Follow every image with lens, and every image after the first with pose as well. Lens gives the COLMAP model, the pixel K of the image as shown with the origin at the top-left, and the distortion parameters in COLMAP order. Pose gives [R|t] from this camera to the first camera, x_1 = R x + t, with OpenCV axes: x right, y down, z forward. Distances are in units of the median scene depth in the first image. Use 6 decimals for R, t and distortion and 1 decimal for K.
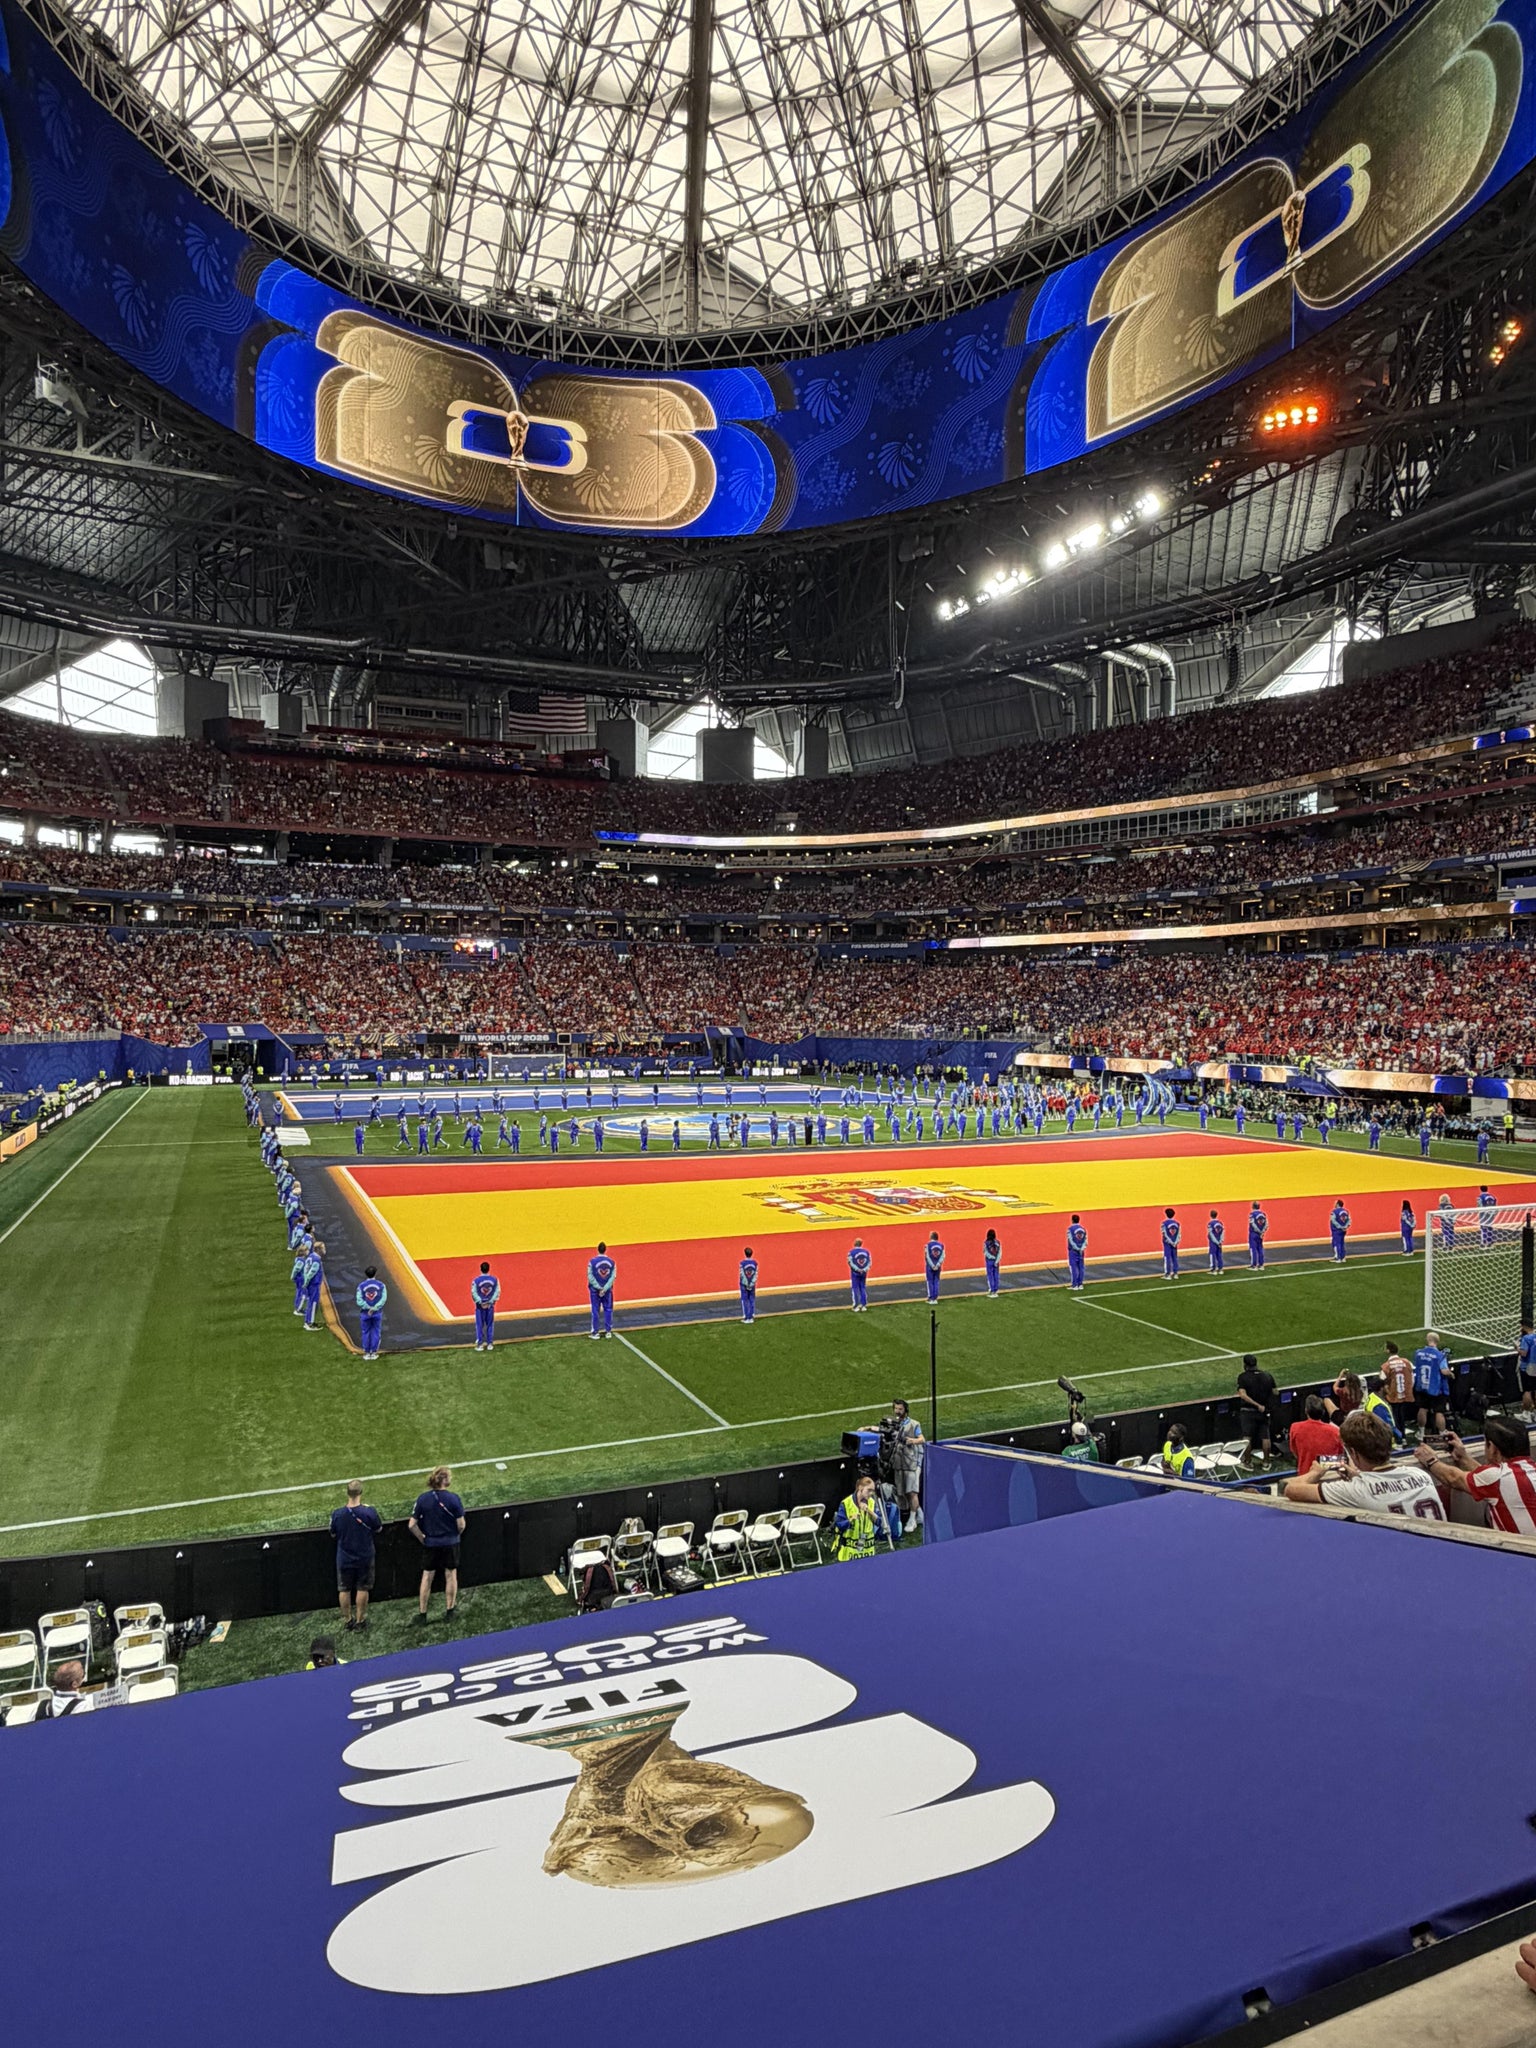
lens RADIAL K [[1230.3, 0, 761.8], [0, 1230.3, 1015.1], [0, 0, 1]] dist [-0.000867, -0.003171]
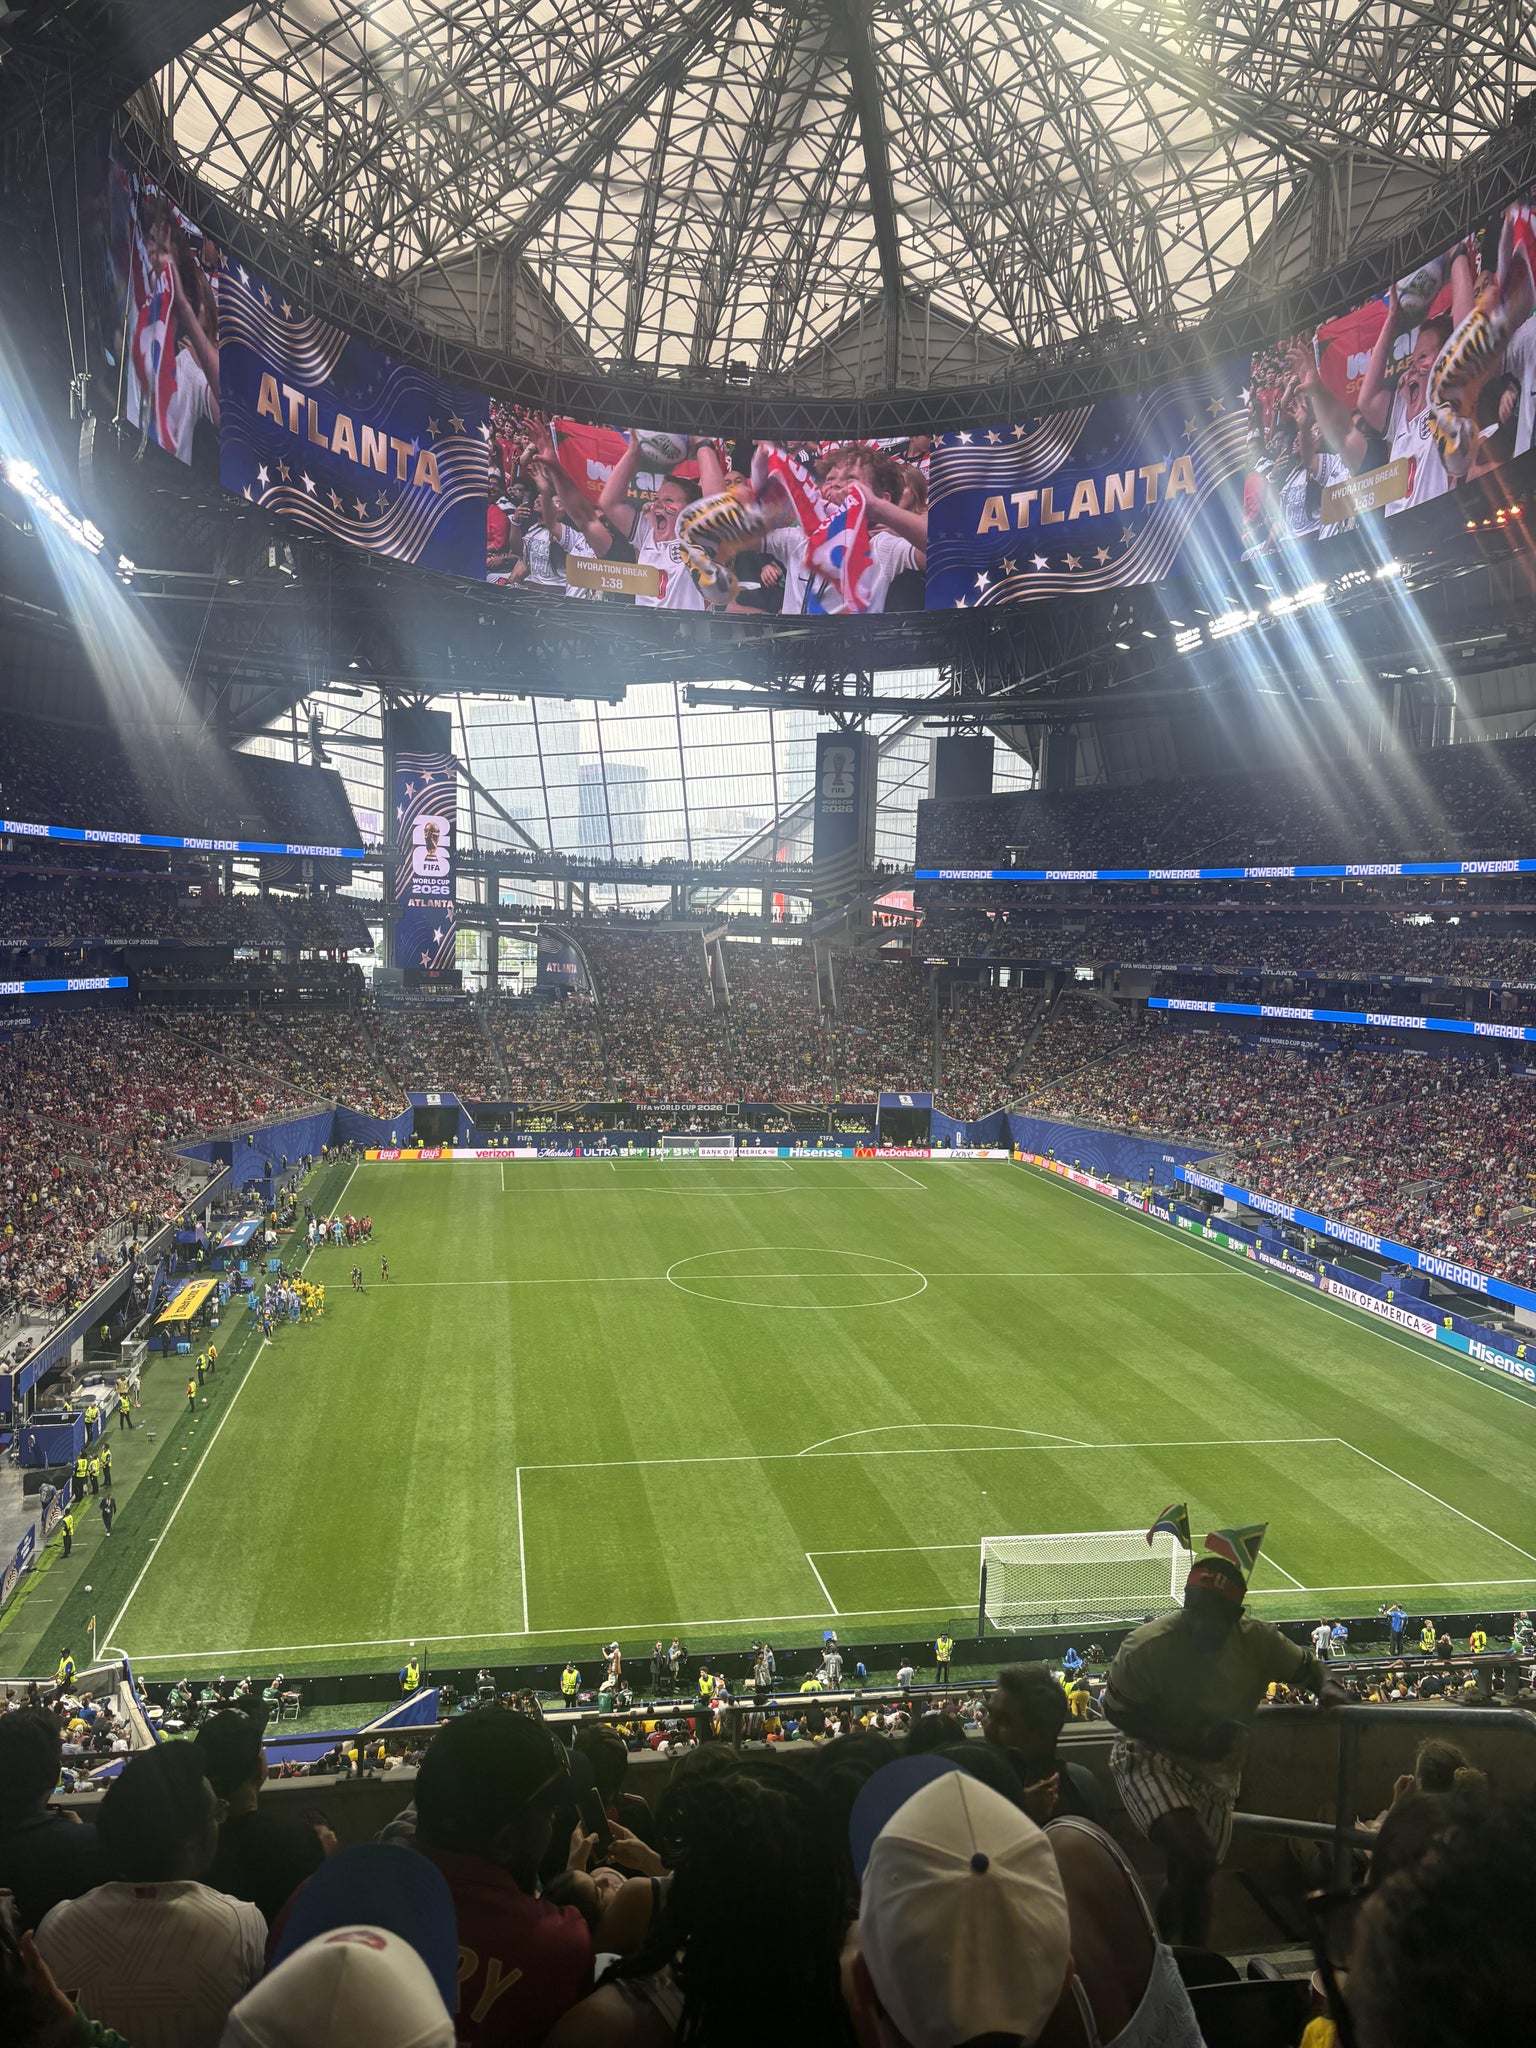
lens RADIAL K [[1538.0, 0, 762.2], [0, 1538.0, 1024.0], [0, 0, 1]] dist [0.050692, -0.055381]
pose [[0.973615, 0.033483, -0.225725, 0.141482], [-0.021896, 0.998320, 0.053641, -0.123914], [0.227142, -0.047283, 0.972713, -0.234367]]
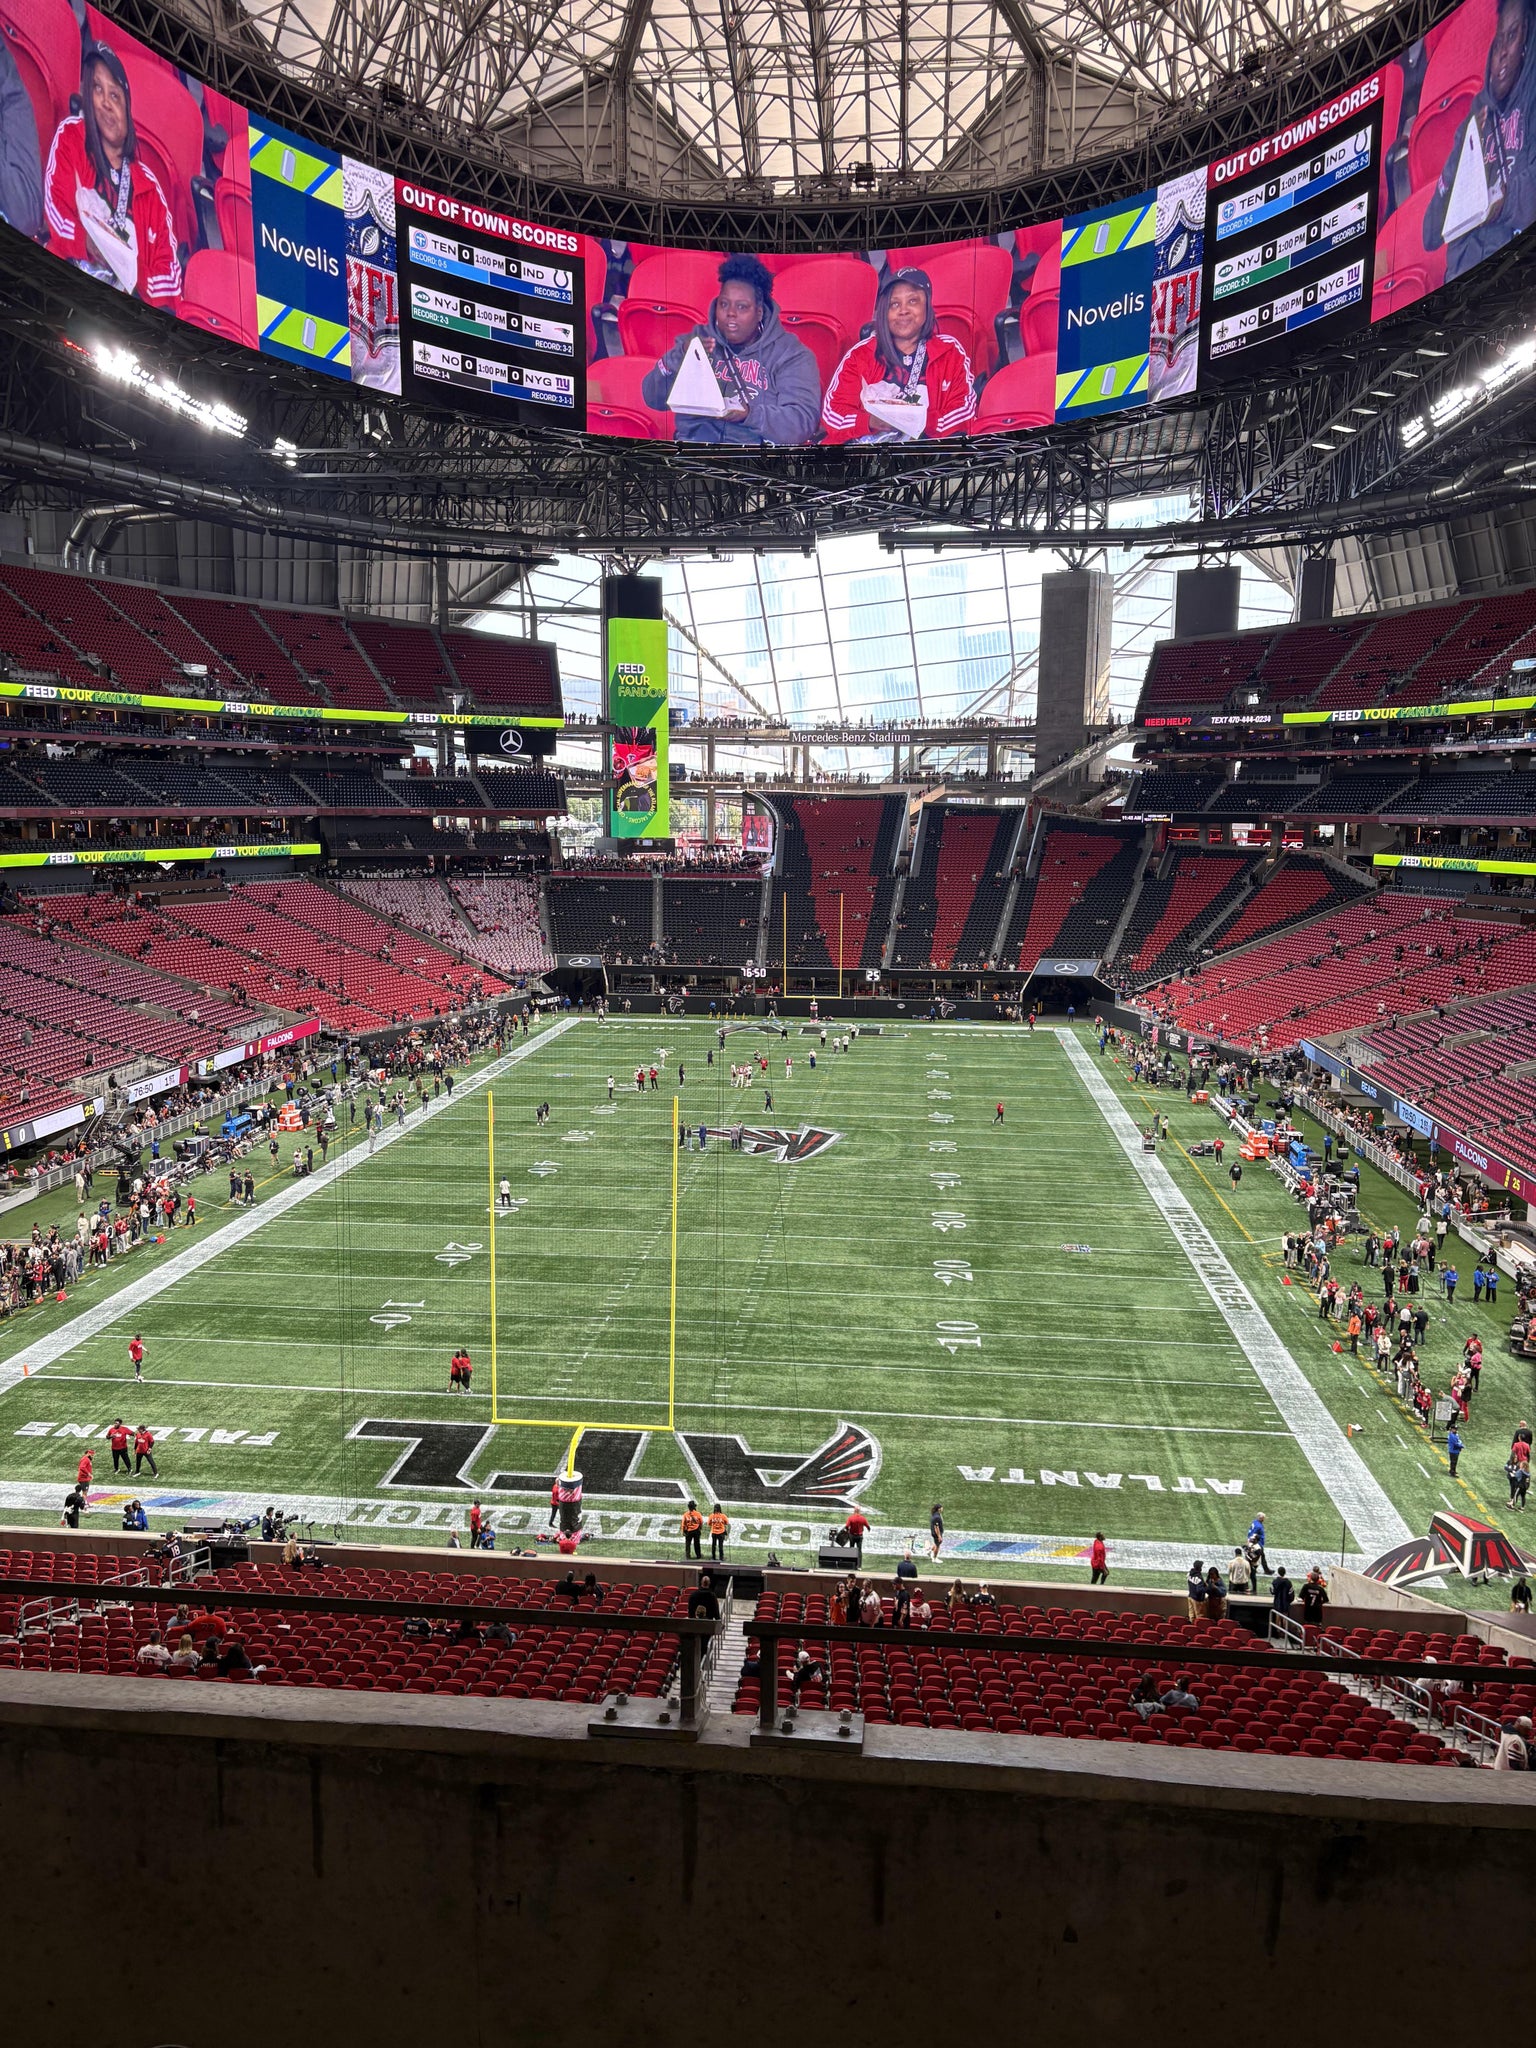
lens RADIAL K [[1538.0, 0, 762.2], [0, 1538.0, 1024.0], [0, 0, 1]] dist [0.050692, -0.055381]
pose [[0.874142, 0.067919, -0.480898, 0.355692], [-0.002875, 0.990880, 0.134718, -0.110157], [0.485662, -0.116380, 0.866365, -0.113494]]
